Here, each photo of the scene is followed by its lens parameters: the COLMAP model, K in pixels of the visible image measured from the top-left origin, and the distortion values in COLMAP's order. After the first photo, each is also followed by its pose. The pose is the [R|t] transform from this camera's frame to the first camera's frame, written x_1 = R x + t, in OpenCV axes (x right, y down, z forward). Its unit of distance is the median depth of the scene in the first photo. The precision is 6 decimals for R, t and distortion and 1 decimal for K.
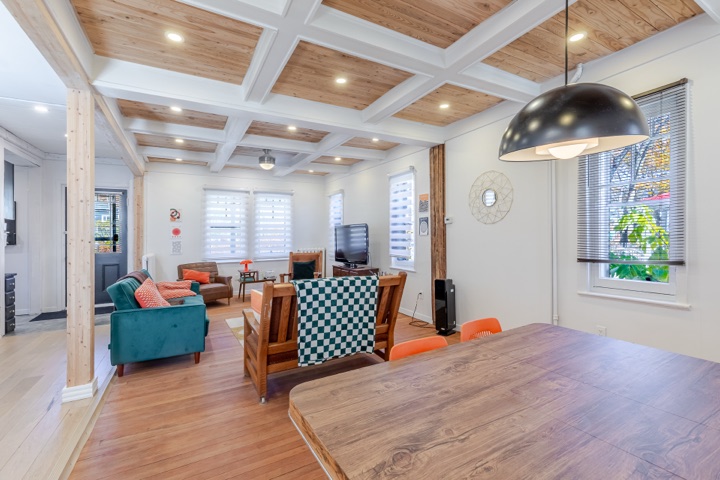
lens RADIAL K [[322.0, 0, 360.0], [0, 322.0, 240.0], [0, 0, 1]] dist [-0.003935, -0.000612]
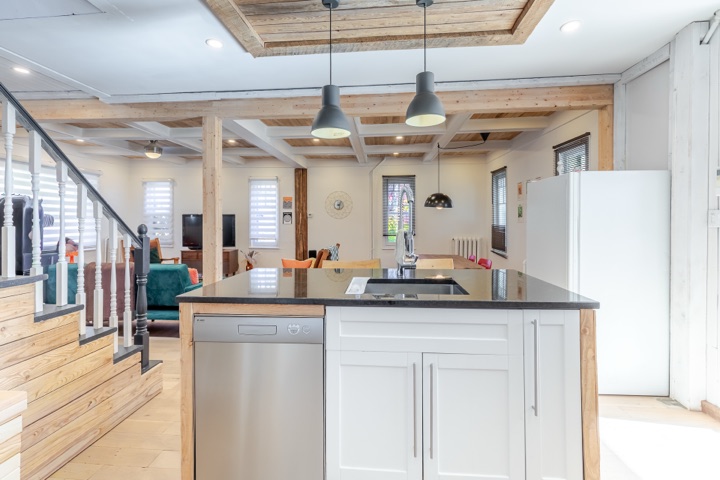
lens RADIAL K [[322.4, 0, 357.9], [0, 322.4, 228.1], [0, 0, 1]] dist [0.006434, -0.000557]
pose [[0.562260, -0.007761, 0.826924, -0.899480], [-0.000365, 0.999954, 0.009634, -0.009652], [-0.826960, -0.005718, 0.562231, -0.139164]]
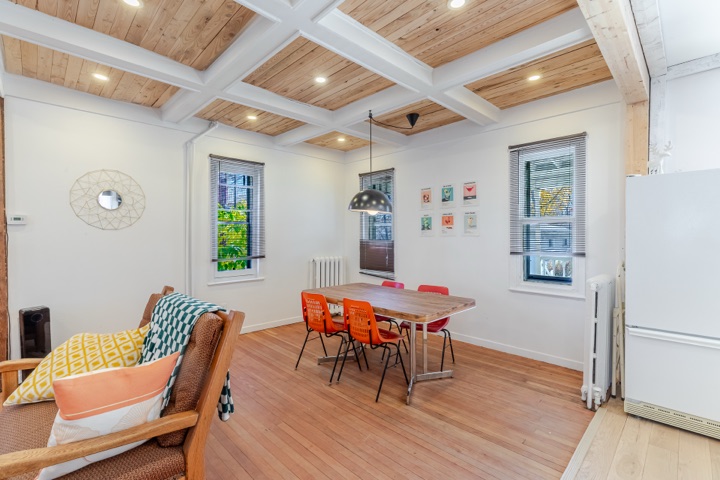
lens RADIAL K [[326.8, 0, 355.2], [0, 326.8, 246.6], [0, 0, 1]] dist [0.012073, -0.000209]
pose [[-0.260672, -0.013883, 0.965328, -0.514873], [0.013668, 0.999743, 0.018069, -0.008429], [-0.965331, 0.017904, -0.260415, 0.472678]]
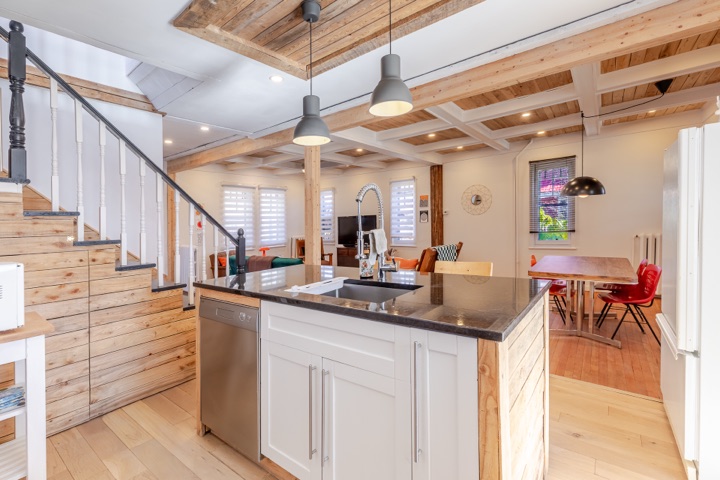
lens RADIAL K [[322.4, 0, 357.9], [0, 322.4, 228.1], [0, 0, 1]] dist [0.006434, -0.000557]
pose [[0.921438, -0.031549, 0.387243, -0.704630], [0.030702, 0.999493, 0.008375, -0.009230], [-0.387311, 0.004172, 0.921940, -0.298310]]
